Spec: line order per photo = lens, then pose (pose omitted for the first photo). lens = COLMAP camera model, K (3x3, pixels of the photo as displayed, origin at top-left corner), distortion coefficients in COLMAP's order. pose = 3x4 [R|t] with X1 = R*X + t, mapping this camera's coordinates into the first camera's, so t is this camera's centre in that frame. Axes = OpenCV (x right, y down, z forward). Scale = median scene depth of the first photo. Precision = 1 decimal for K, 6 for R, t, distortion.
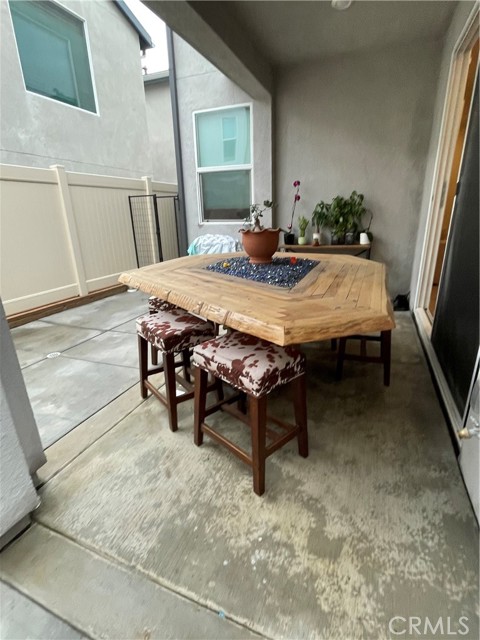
lens RADIAL K [[322.6, 0, 240.6], [0, 322.6, 321.5], [0, 0, 1]] dist [0.003001, -0.000032]
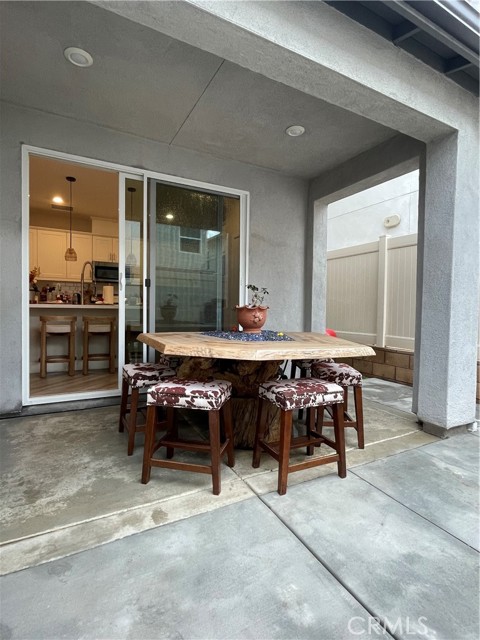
lens RADIAL K [[322.6, 0, 240.5], [0, 322.6, 320.5], [0, 0, 1]] dist [0.003001, -0.000032]
pose [[-0.768436, -0.017765, 0.639680, -0.345726], [0.203718, 0.940818, 0.270851, -0.287112], [-0.606635, 0.338446, -0.719339, 0.964933]]
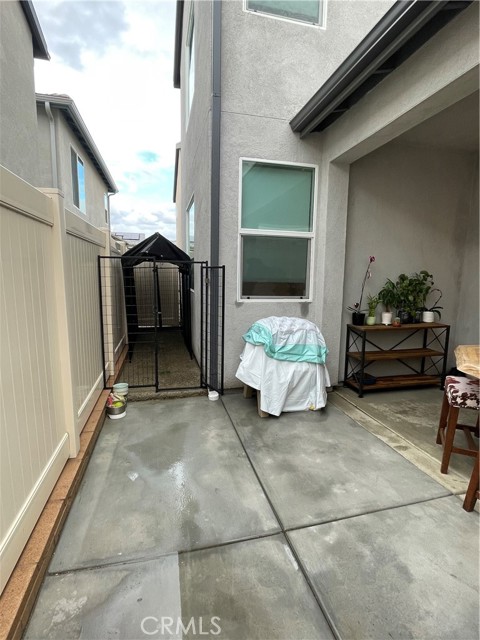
lens RADIAL K [[322.6, 0, 241.0], [0, 322.6, 318.7], [0, 0, 1]] dist [0.003001, -0.000032]
pose [[0.809768, -0.043274, 0.585152, -0.597099], [0.156753, 0.976985, -0.144672, -0.178830], [-0.565424, 0.208875, 0.797914, 0.484305]]
